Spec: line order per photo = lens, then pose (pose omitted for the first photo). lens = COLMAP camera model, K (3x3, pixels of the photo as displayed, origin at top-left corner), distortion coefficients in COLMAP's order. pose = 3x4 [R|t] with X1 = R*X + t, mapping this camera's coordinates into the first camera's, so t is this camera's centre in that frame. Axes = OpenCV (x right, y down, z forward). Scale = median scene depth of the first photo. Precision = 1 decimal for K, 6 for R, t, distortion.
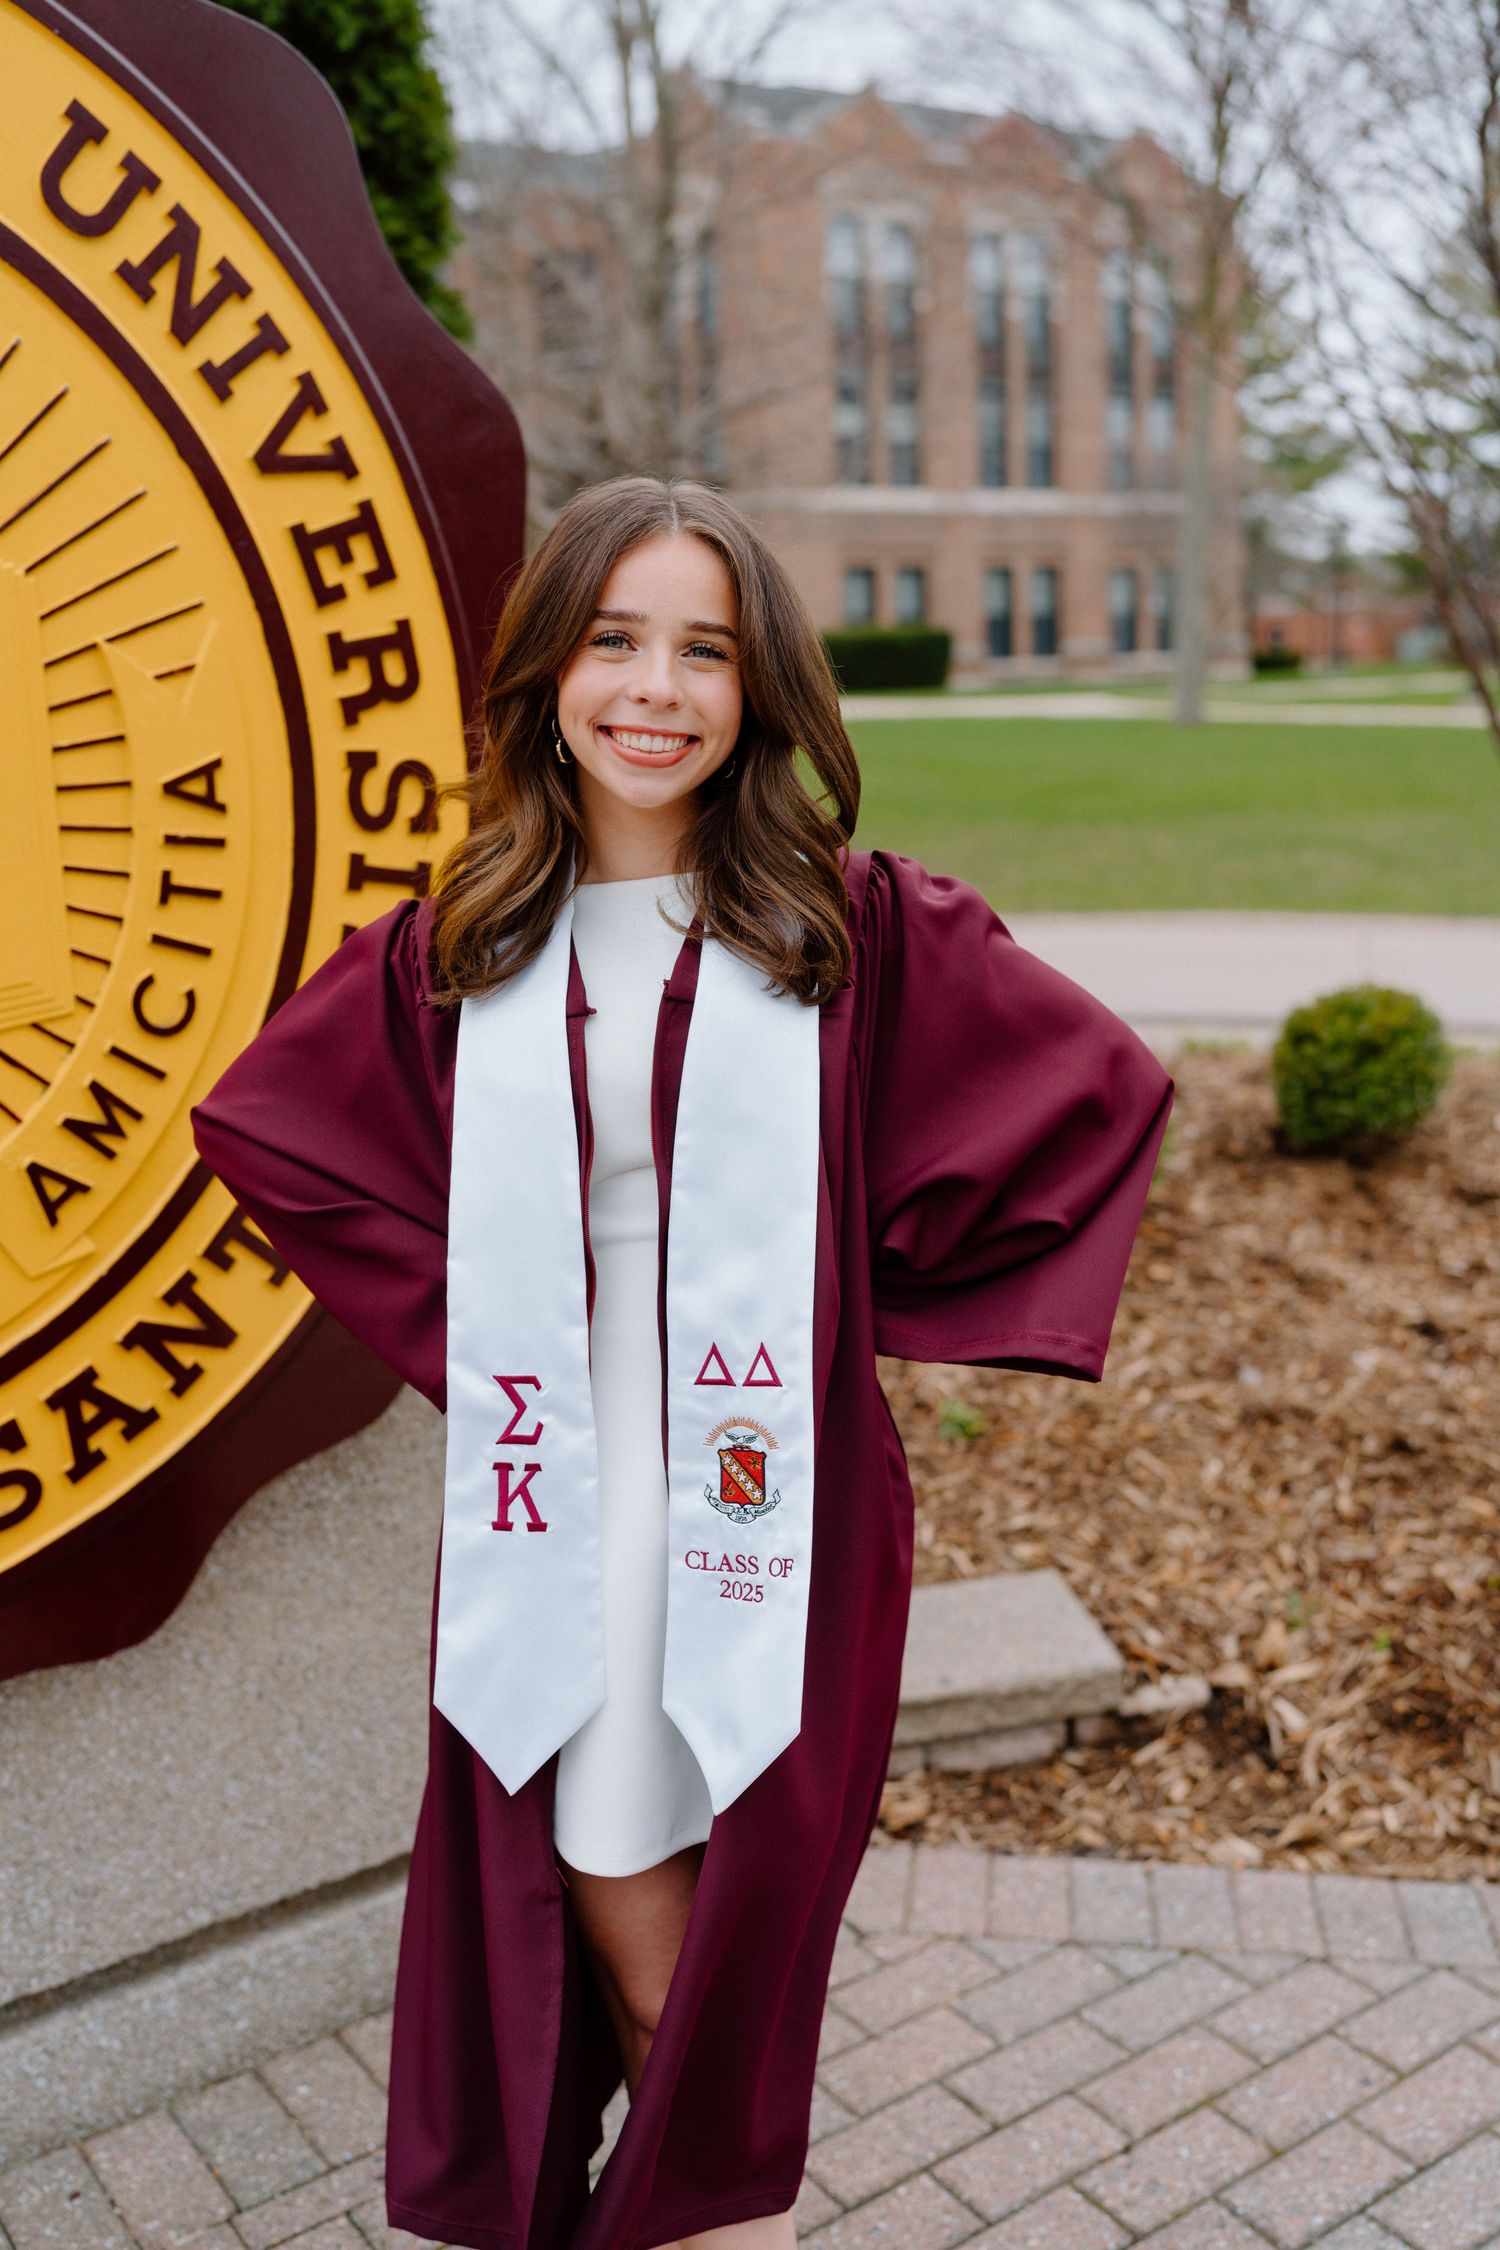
lens RADIAL K [[2175.8, 0, 728.0], [0, 2175.8, 1123.2], [0, 0, 1]] dist [-0.008240, 0.033496]
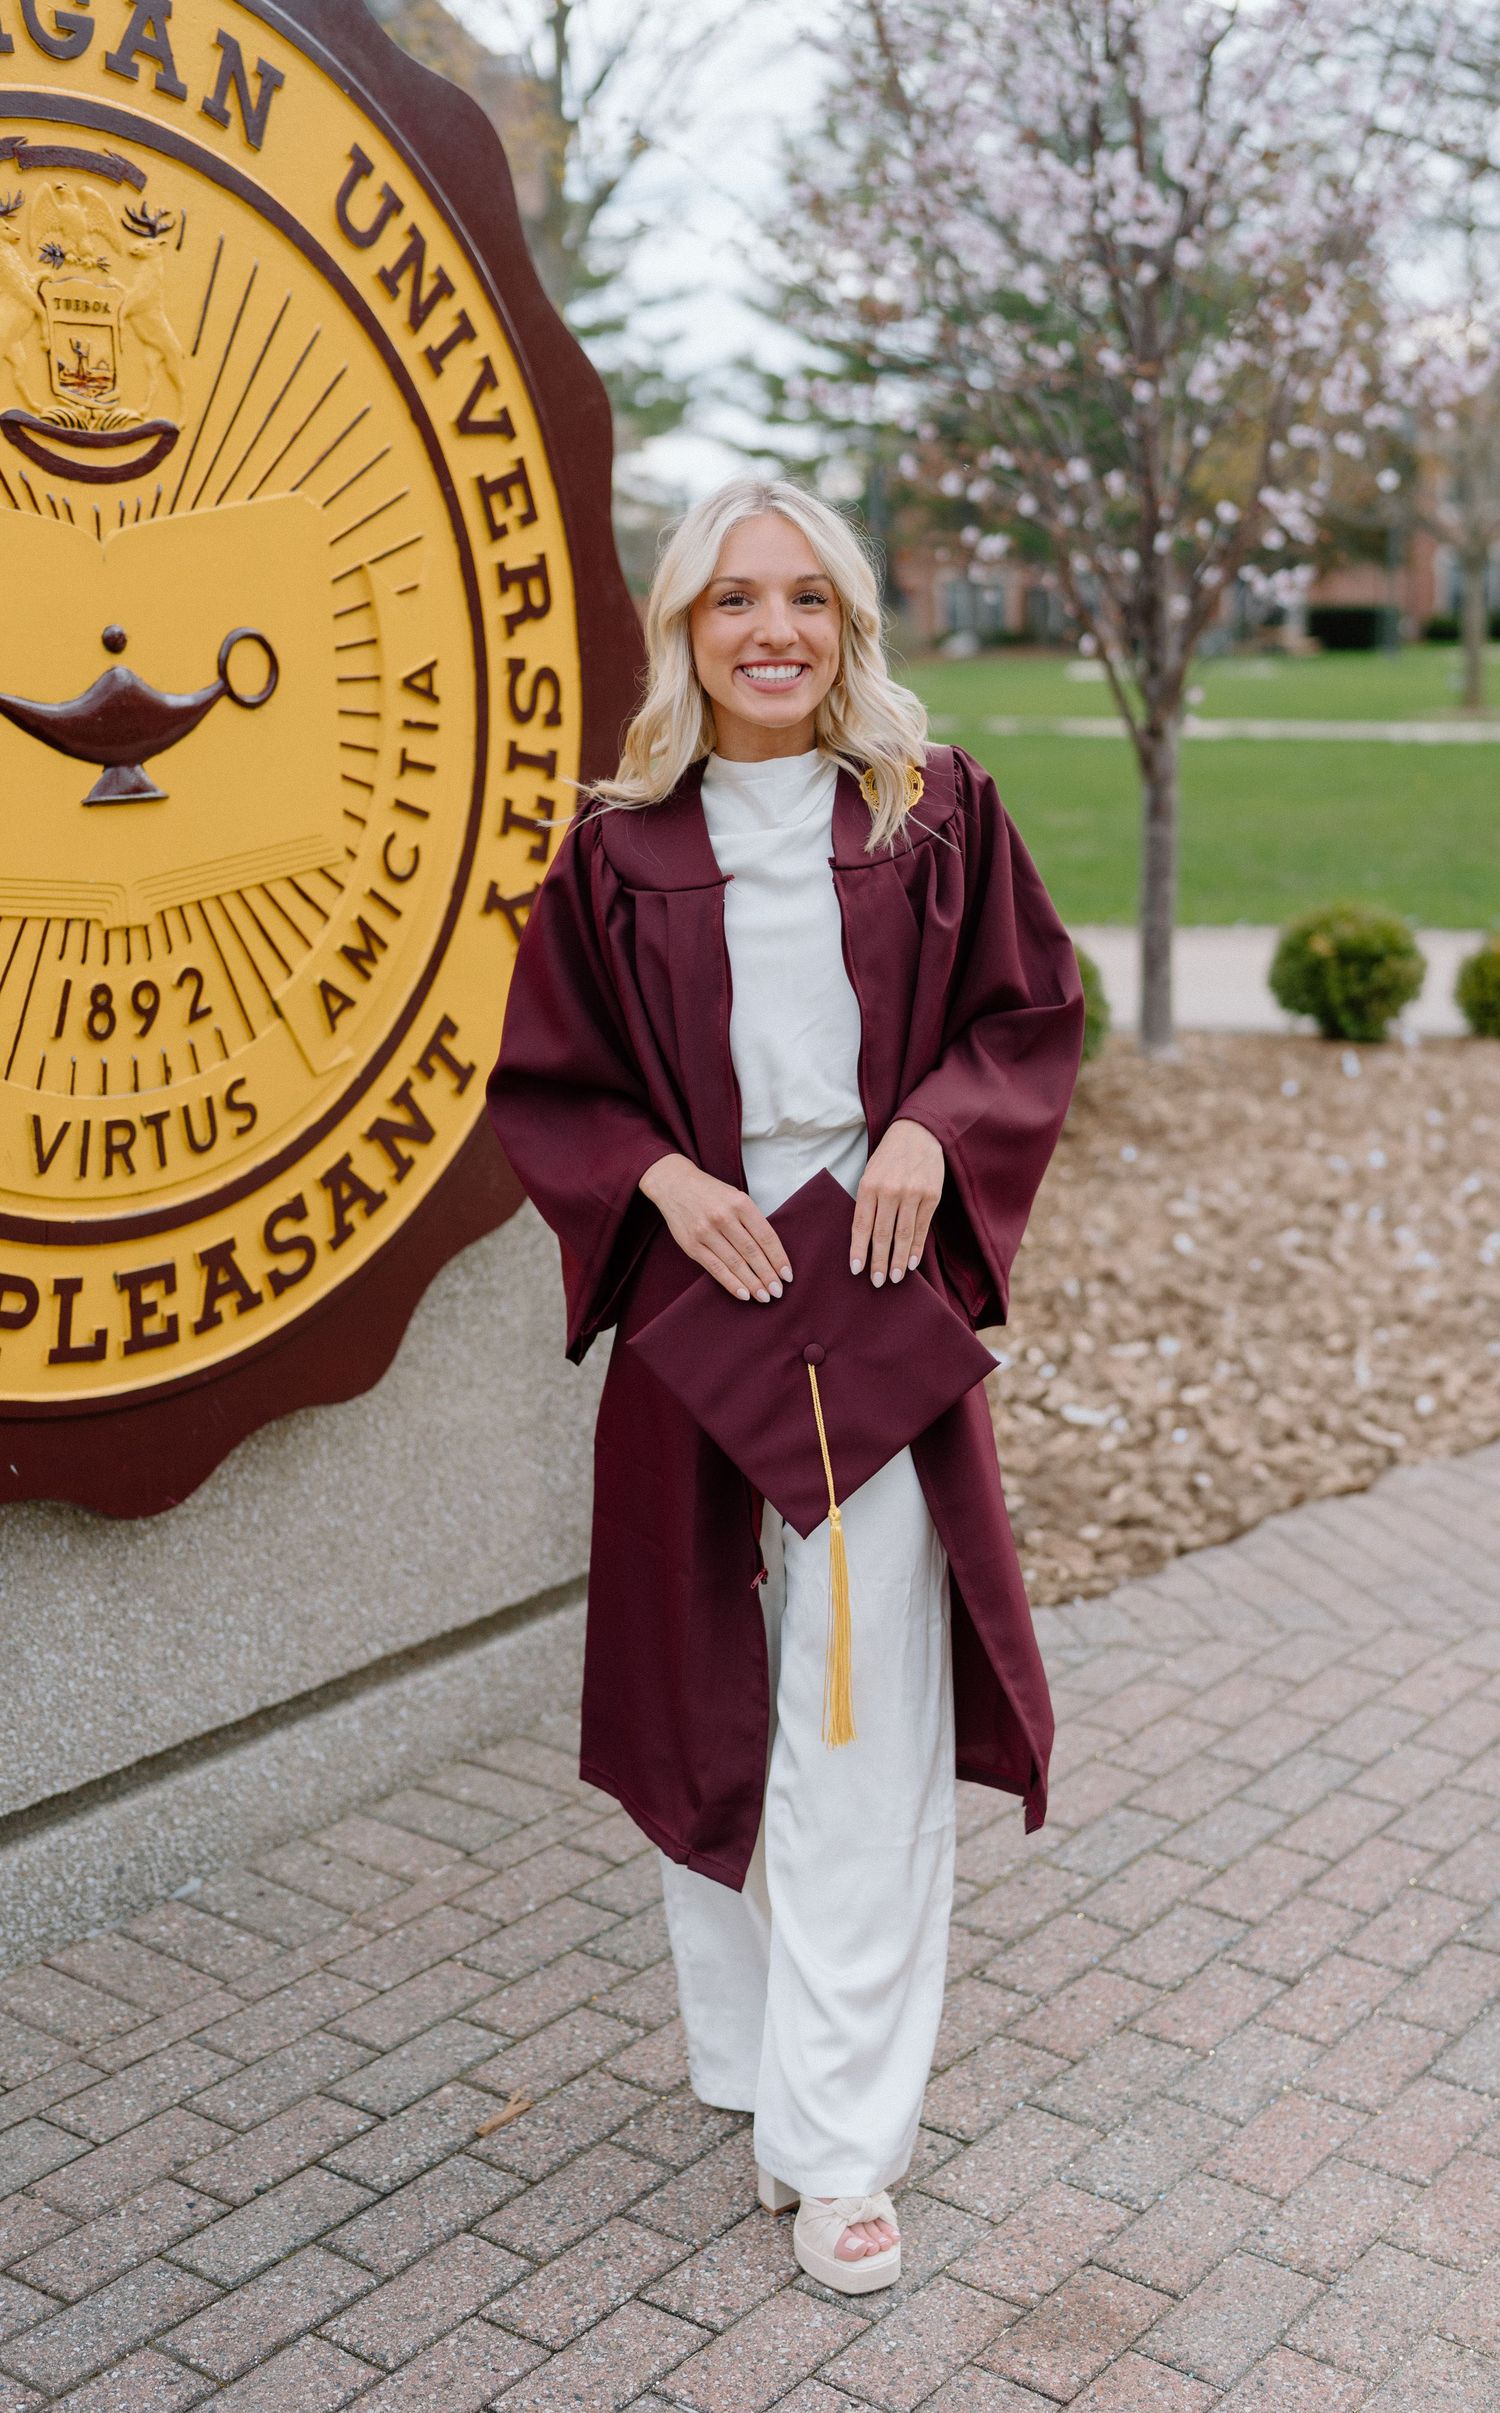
lens RADIAL K [[2917.1, 0, 750.0], [0, 2917.1, 1206.5], [0, 0, 1]] dist [-0.000211, -0.030901]
pose [[0.952721, -0.044084, 0.300630, -0.558116], [0.051215, 0.998562, -0.015874, 0.175329], [-0.299498, 0.030520, 0.953609, -0.620044]]
